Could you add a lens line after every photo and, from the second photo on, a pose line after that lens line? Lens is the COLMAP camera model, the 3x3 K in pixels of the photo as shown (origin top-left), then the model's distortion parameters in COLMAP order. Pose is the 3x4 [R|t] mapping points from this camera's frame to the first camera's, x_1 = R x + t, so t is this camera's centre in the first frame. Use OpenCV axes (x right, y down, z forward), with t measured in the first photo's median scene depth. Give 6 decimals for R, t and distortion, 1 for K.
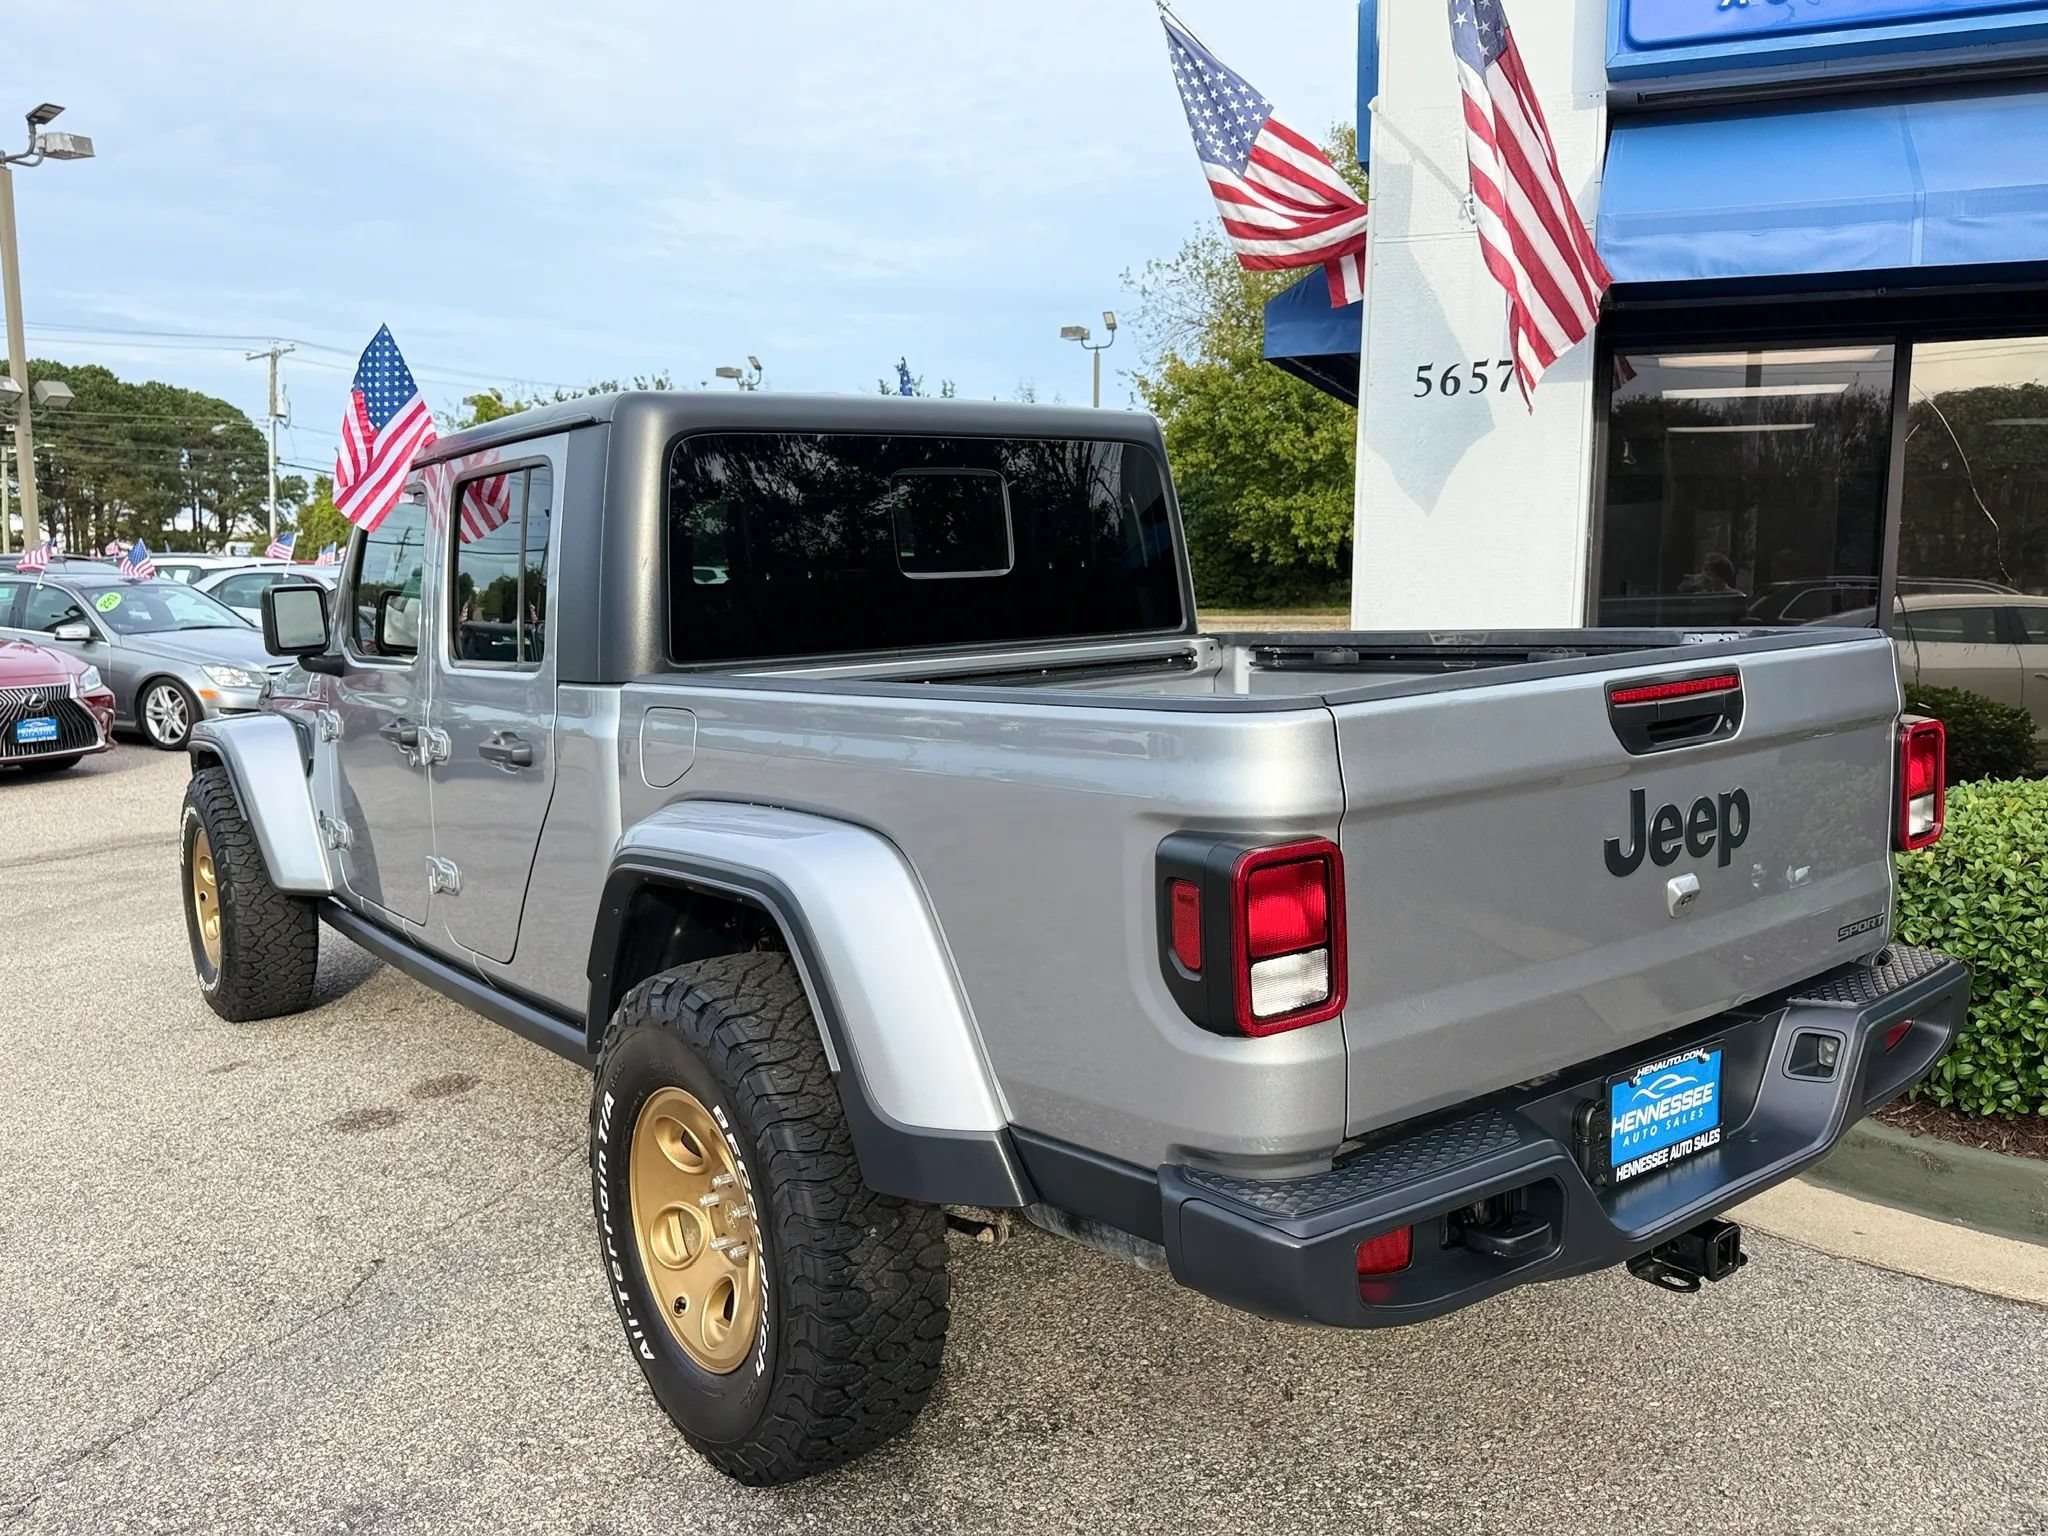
lens RADIAL K [[1608.0, 0, 1029.5], [0, 1608.0, 775.4], [0, 0, 1]] dist [0.118101, -0.206843]
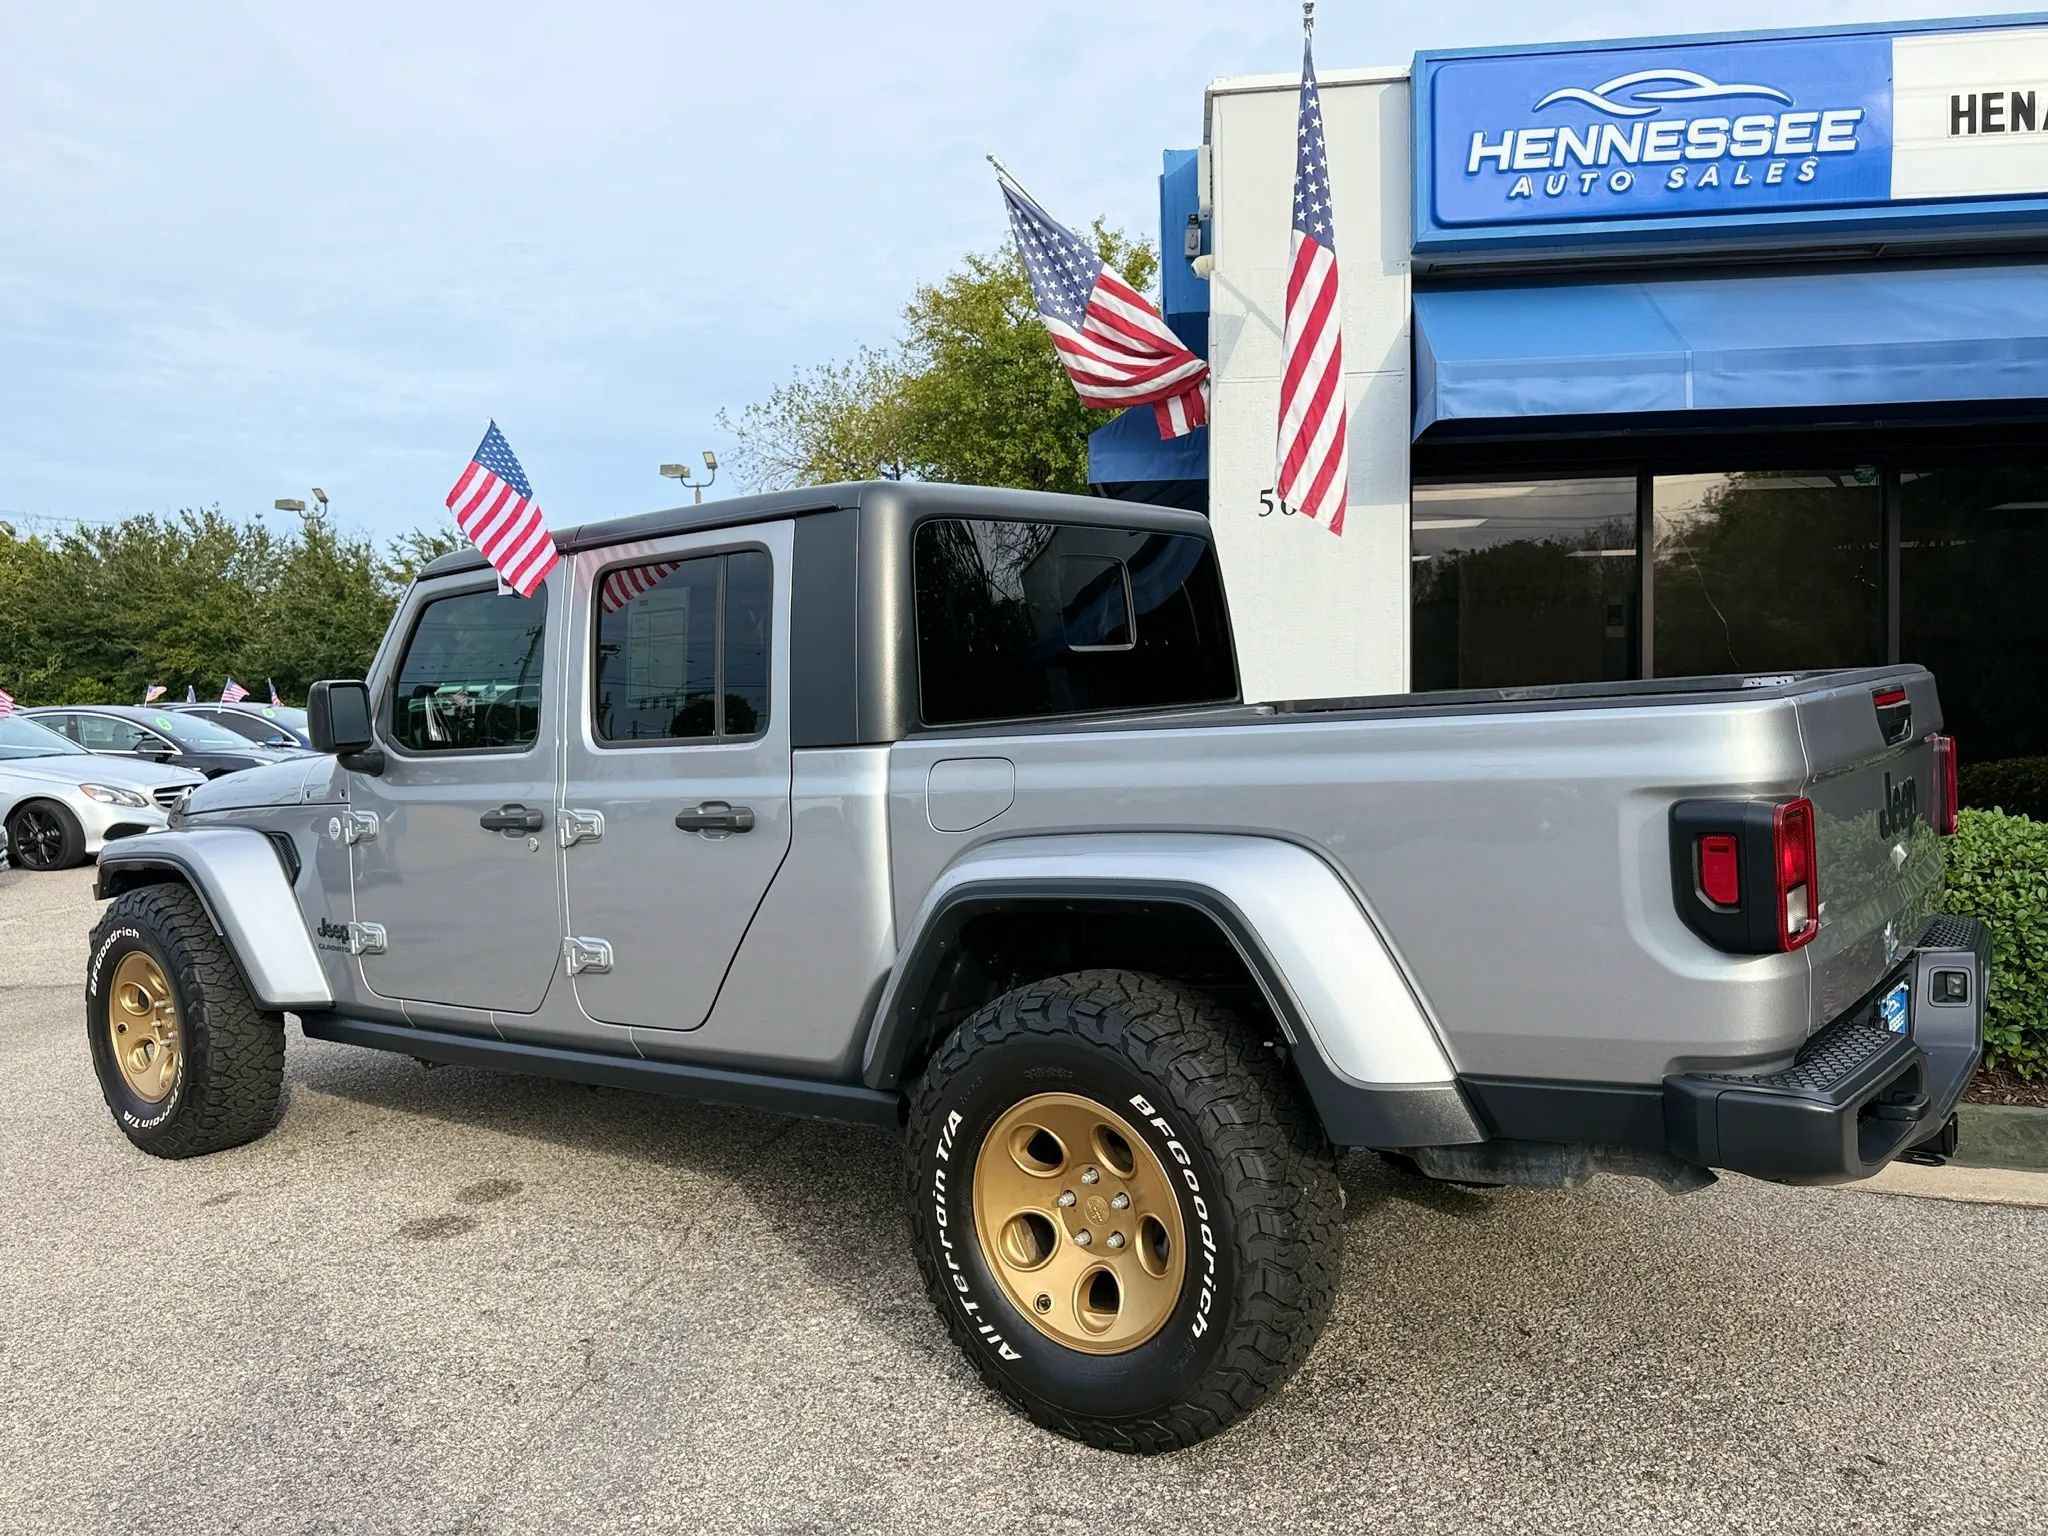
lens RADIAL K [[1602.4, 0, 1010.5], [0, 1602.4, 769.6], [0, 0, 1]] dist [0.146562, -0.286198]
pose [[0.966253, -0.030100, 0.255831, -0.410956], [0.052393, 0.995355, -0.080772, 0.047966], [-0.252212, 0.091450, 0.963341, -0.053378]]
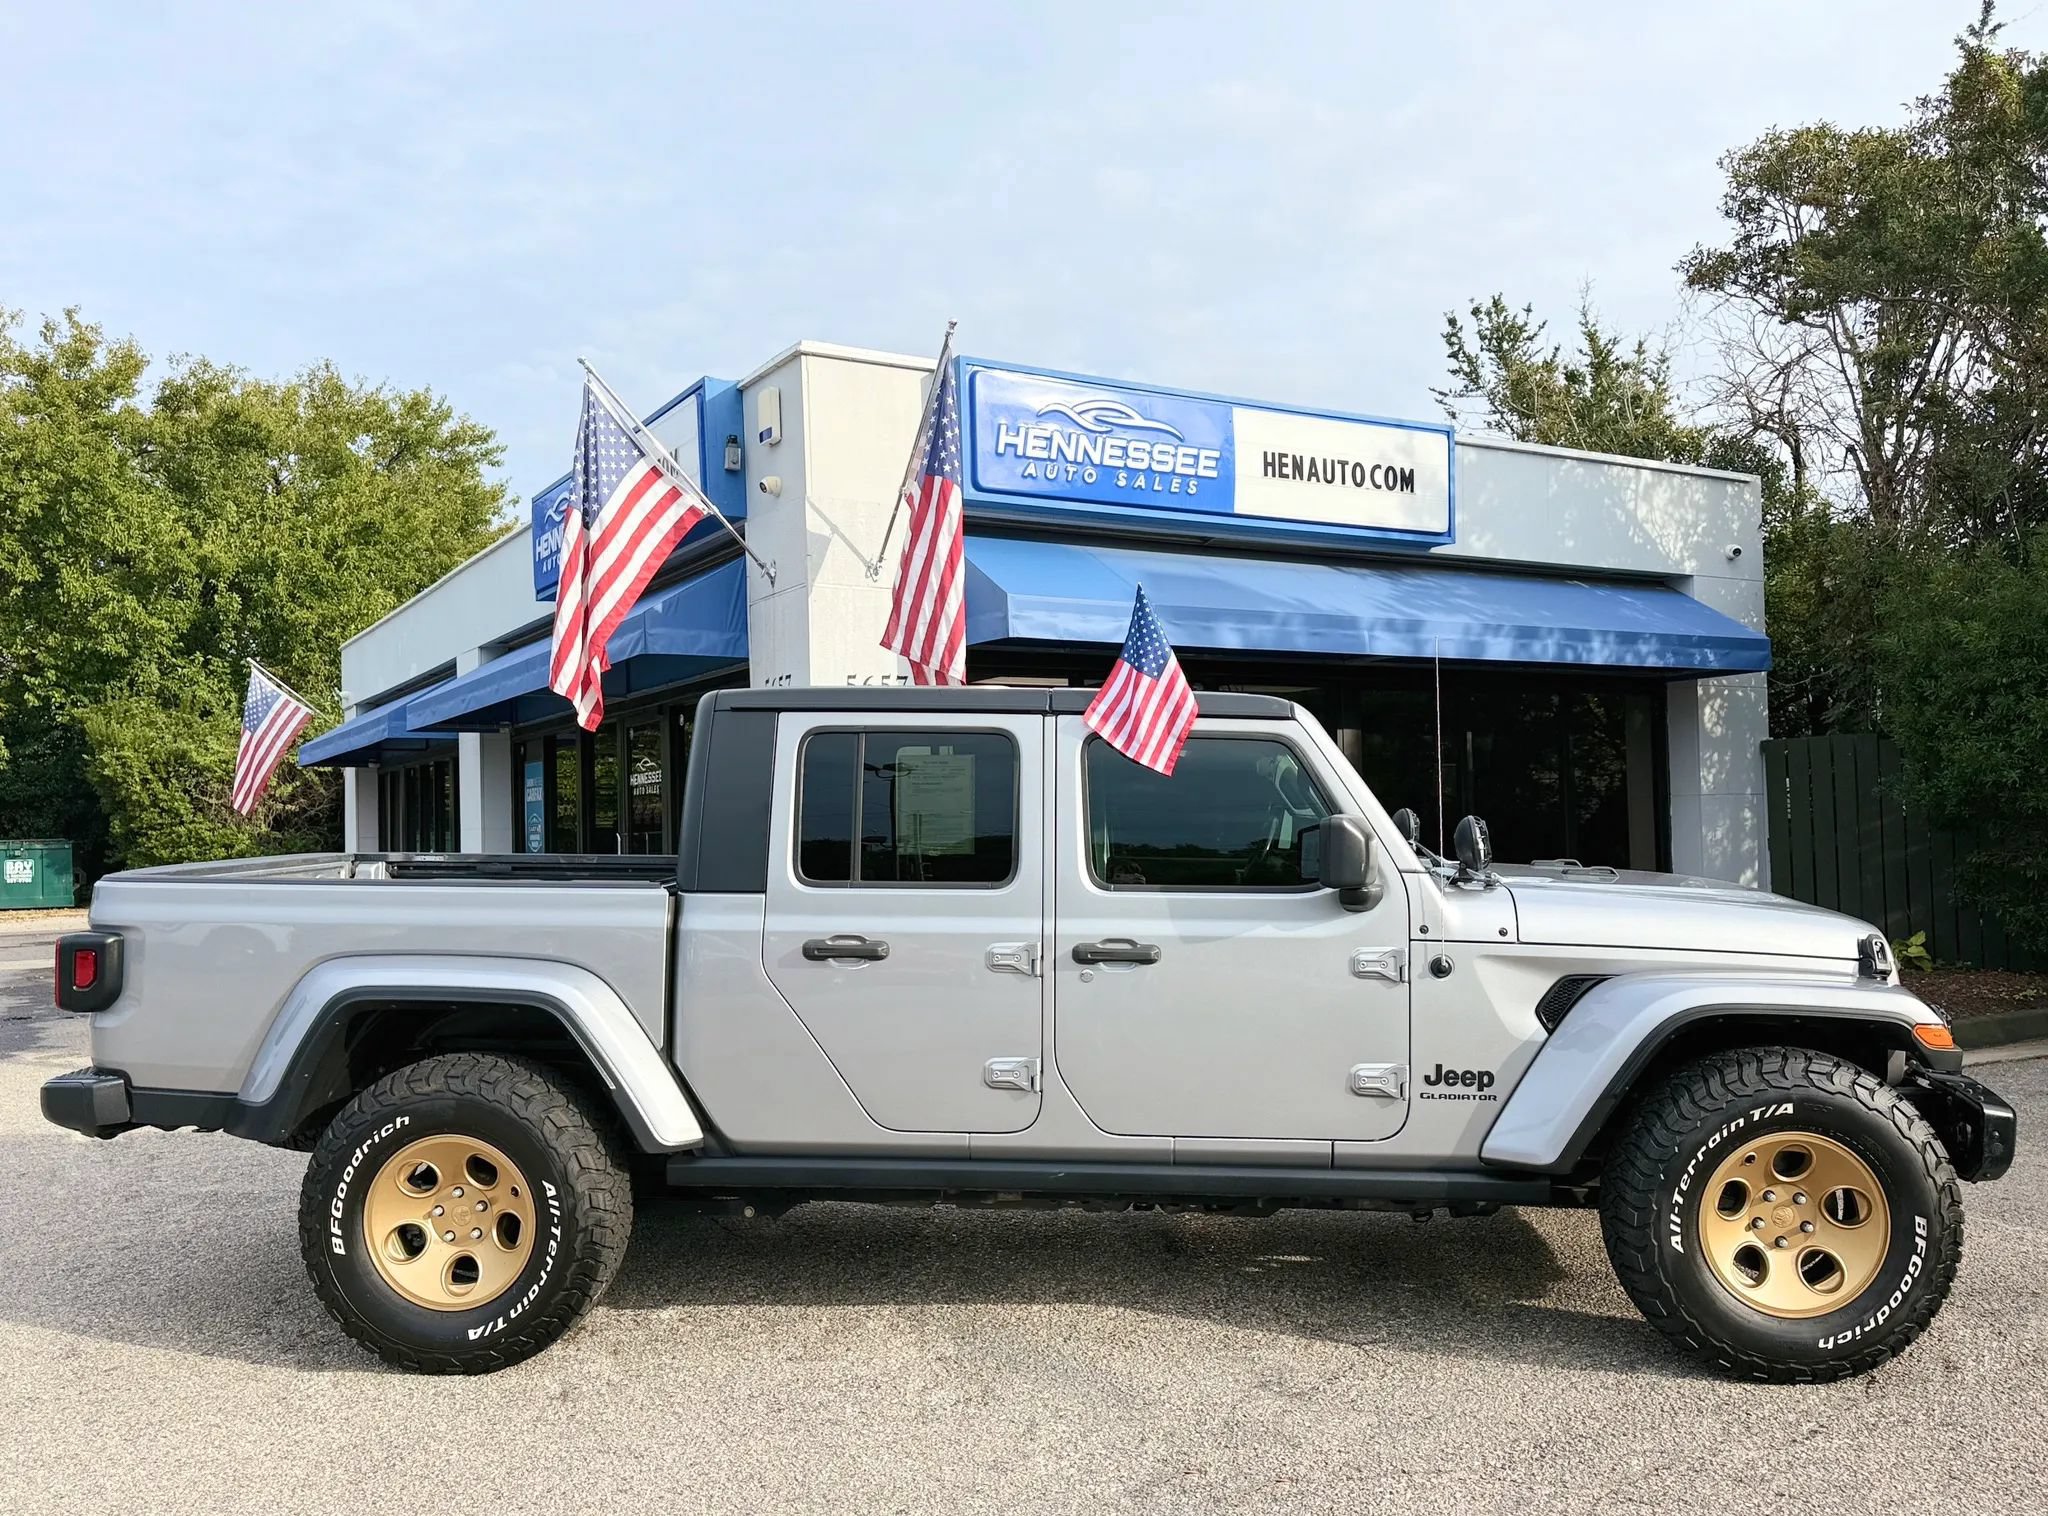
lens RADIAL K [[1633.2, 0, 1040.6], [0, 1633.2, 792.5], [0, 0, 1]] dist [0.124884, -0.202354]
pose [[0.599958, 0.000667, 0.800031, -1.422104], [0.126498, 0.987341, -0.095687, 0.005712], [-0.789968, 0.158611, 0.592278, 0.096691]]
